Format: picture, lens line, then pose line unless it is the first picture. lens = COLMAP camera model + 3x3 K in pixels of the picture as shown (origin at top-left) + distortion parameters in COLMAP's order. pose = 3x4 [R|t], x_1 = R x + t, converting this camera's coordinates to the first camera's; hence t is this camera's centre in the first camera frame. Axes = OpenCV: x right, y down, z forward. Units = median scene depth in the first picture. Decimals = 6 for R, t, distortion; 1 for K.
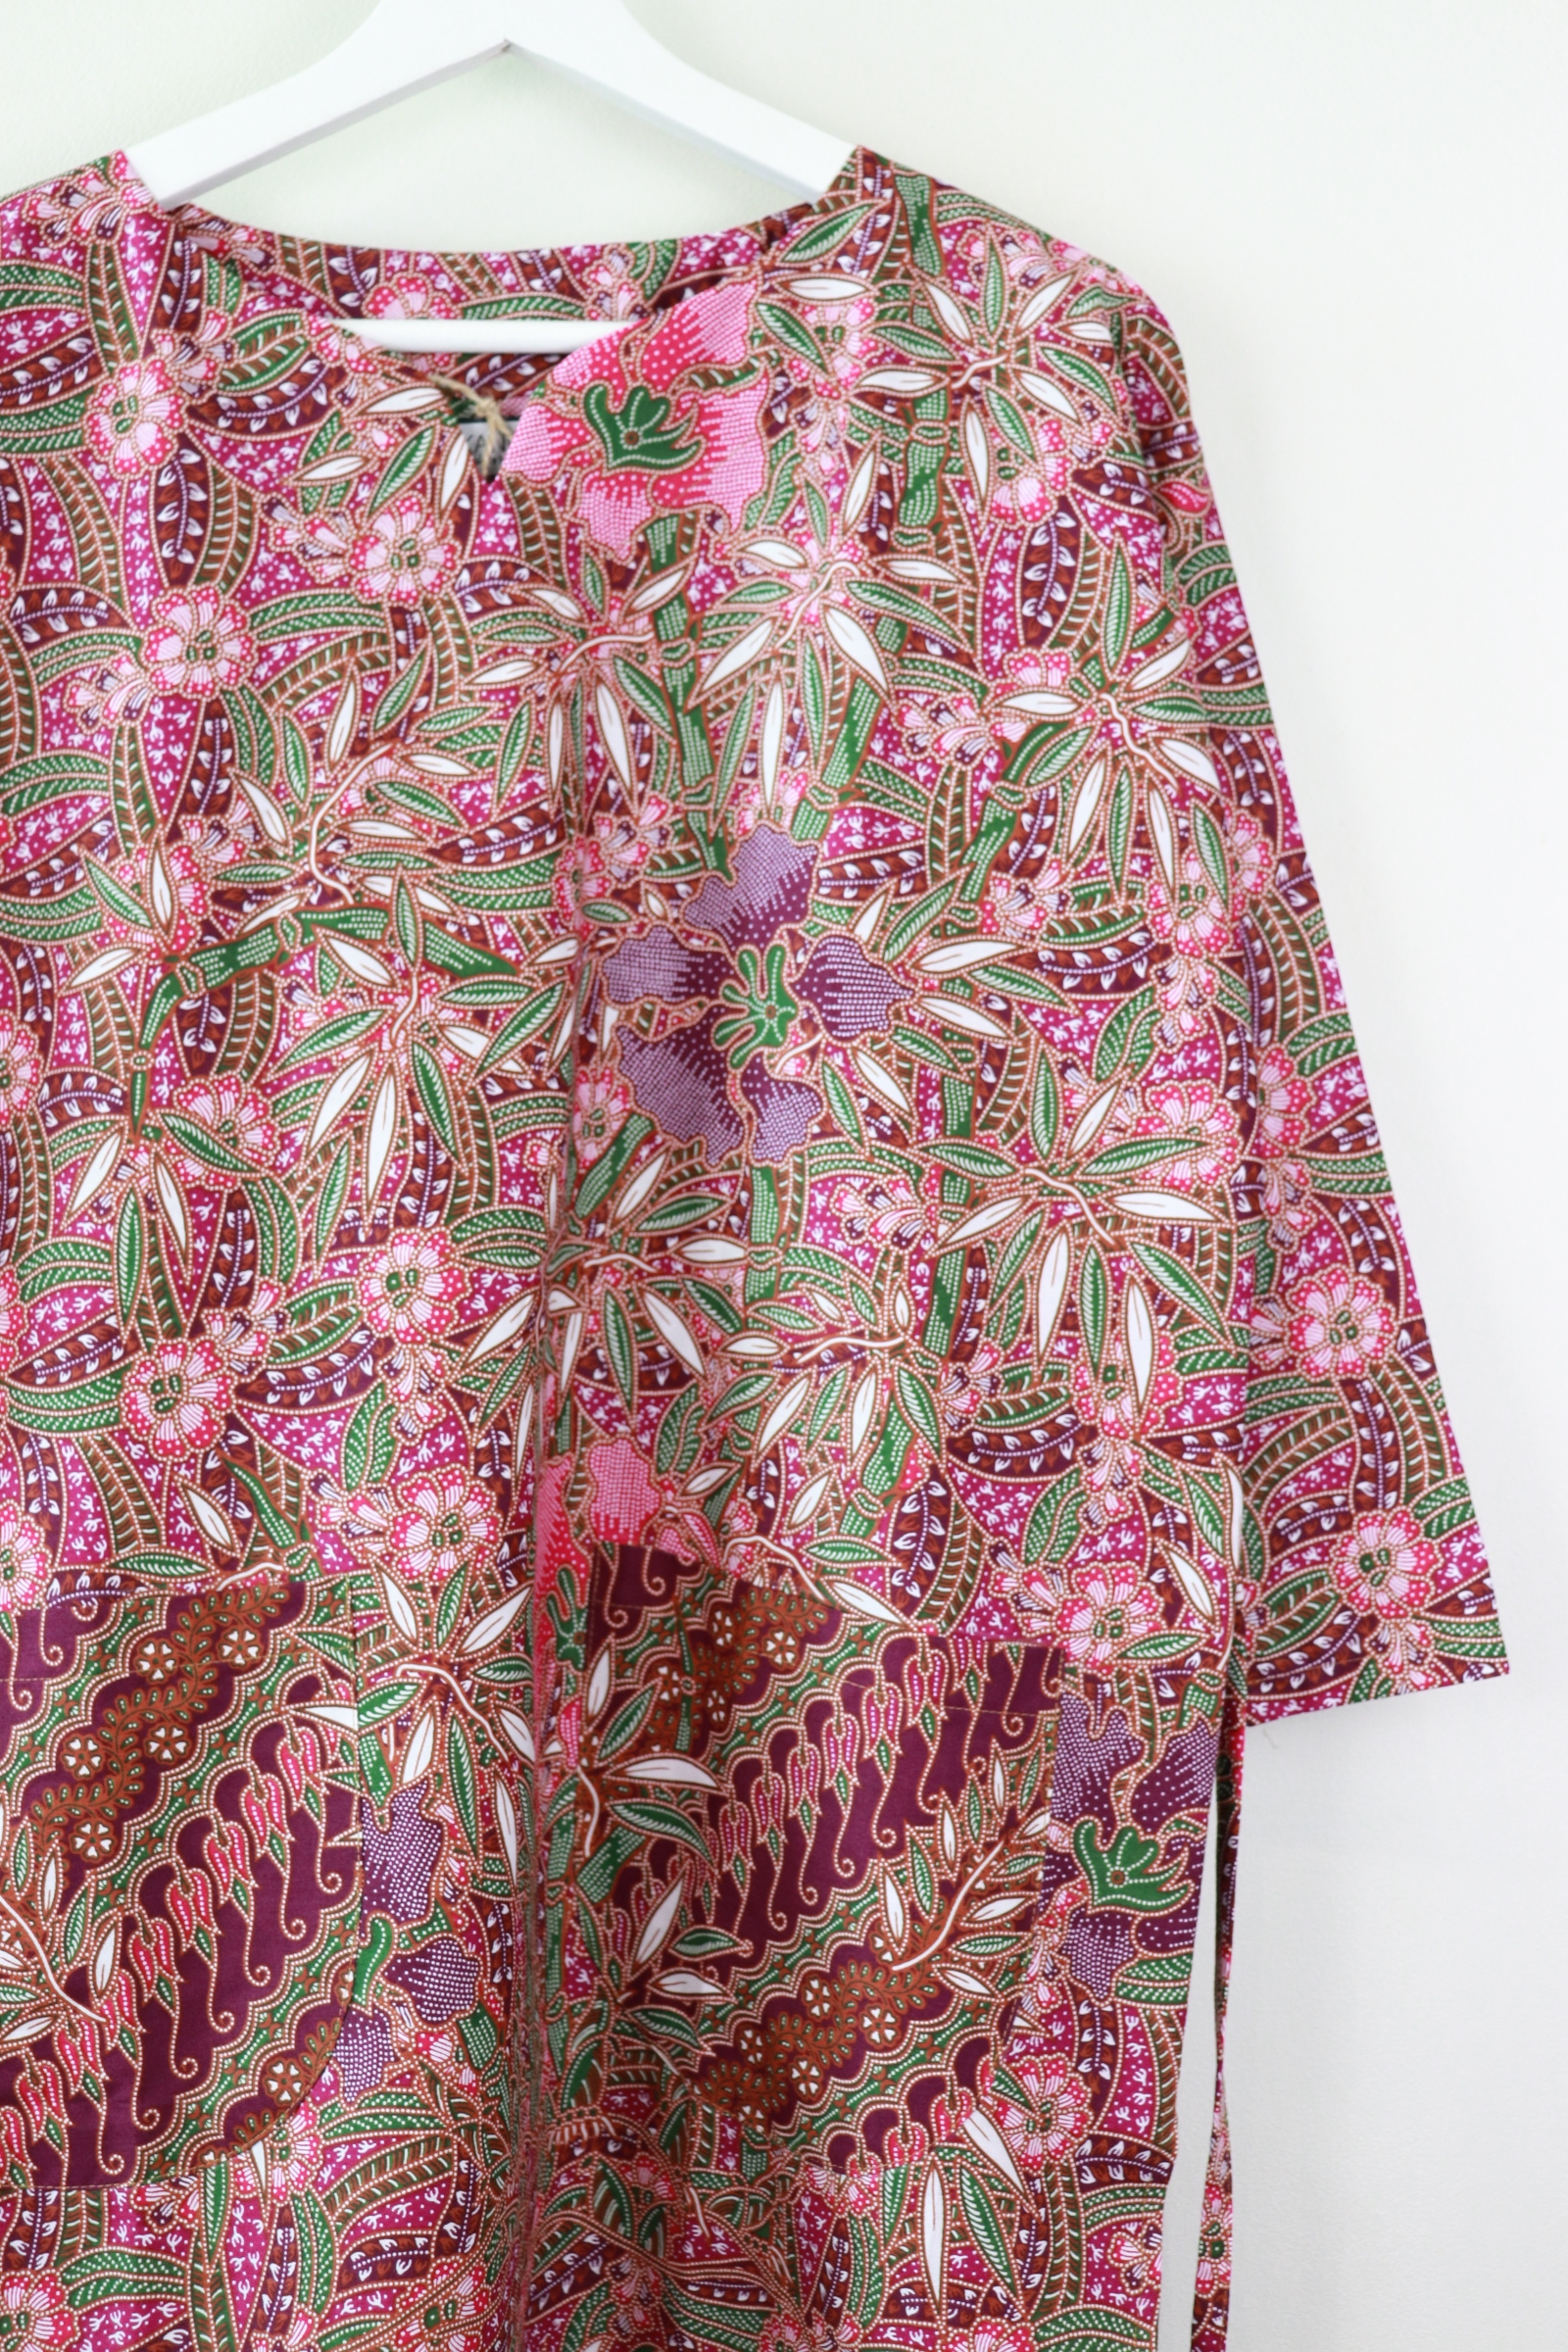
lens RADIAL K [[3011.4, 0, 766.3], [0, 3011.4, 1171.1], [0, 0, 1]] dist [0.064151, 0.000000]
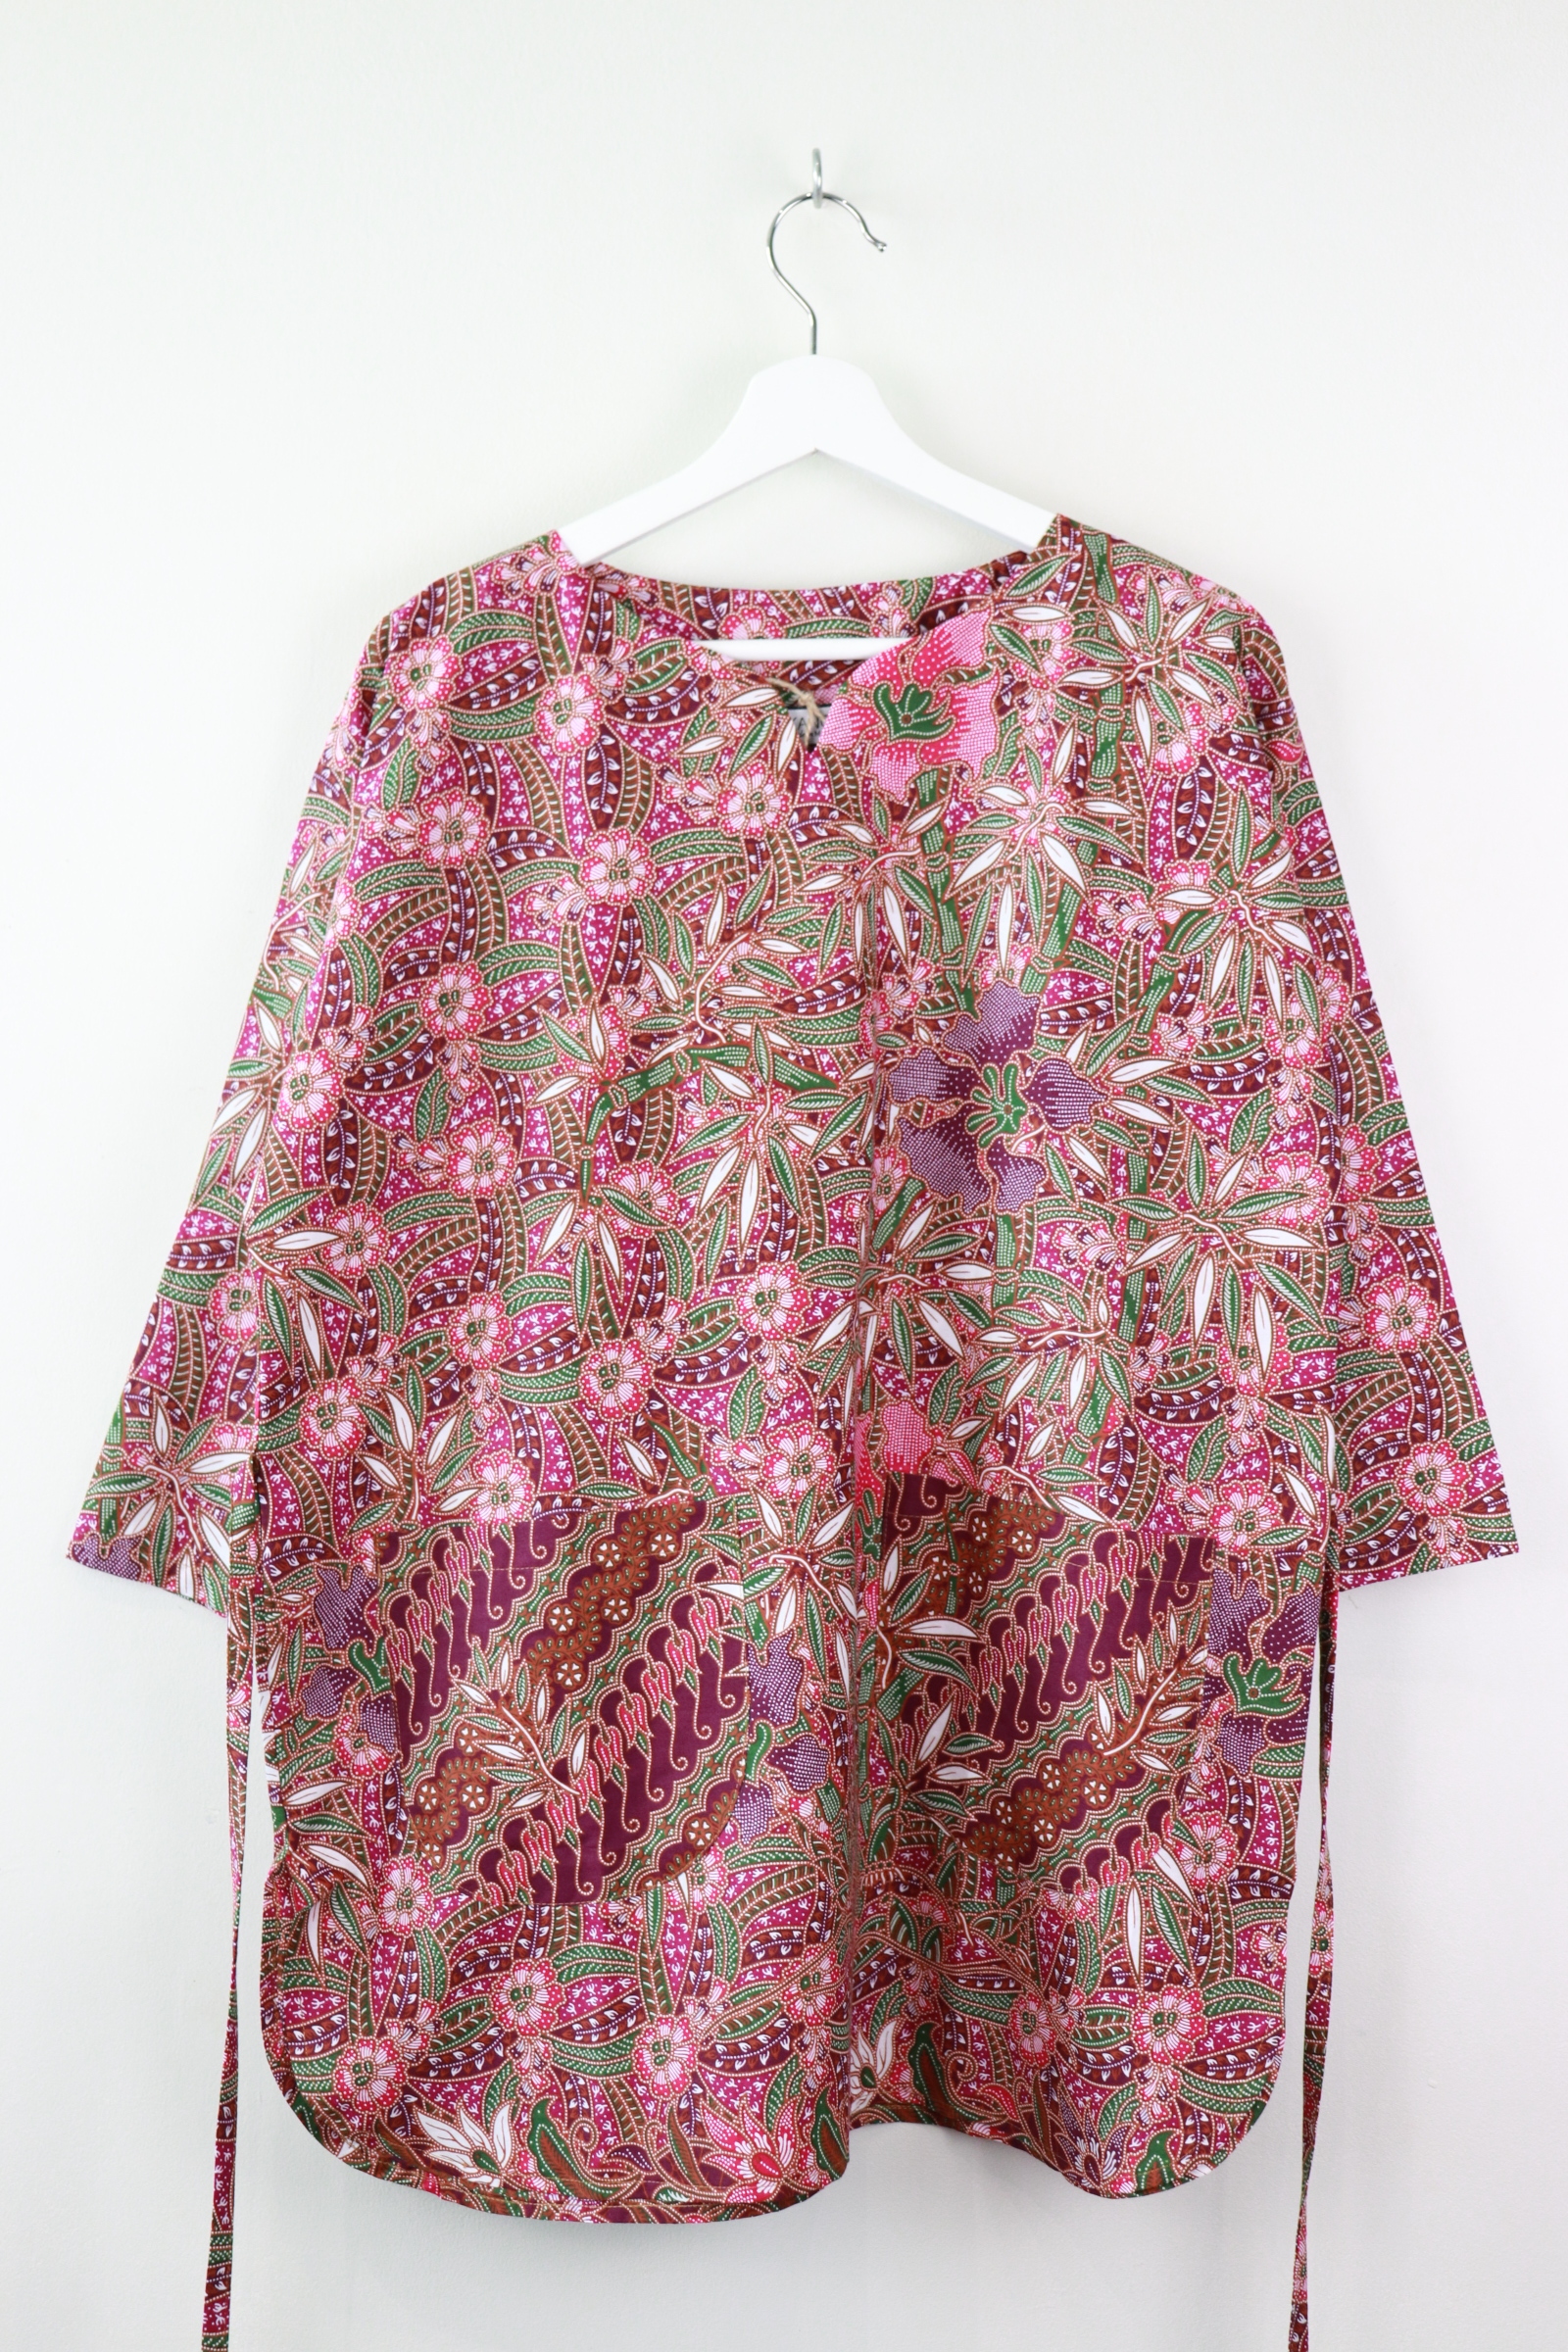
lens RADIAL K [[3011.4, 0, 784.2], [0, 3011.4, 1180.3], [0, 0, 1]] dist [0.064151, 0.000000]
pose [[0.999800, -0.016892, -0.010741, -0.092663], [0.017113, 0.999637, 0.020802, -0.051079], [0.010385, -0.020982, 0.999726, -0.470964]]
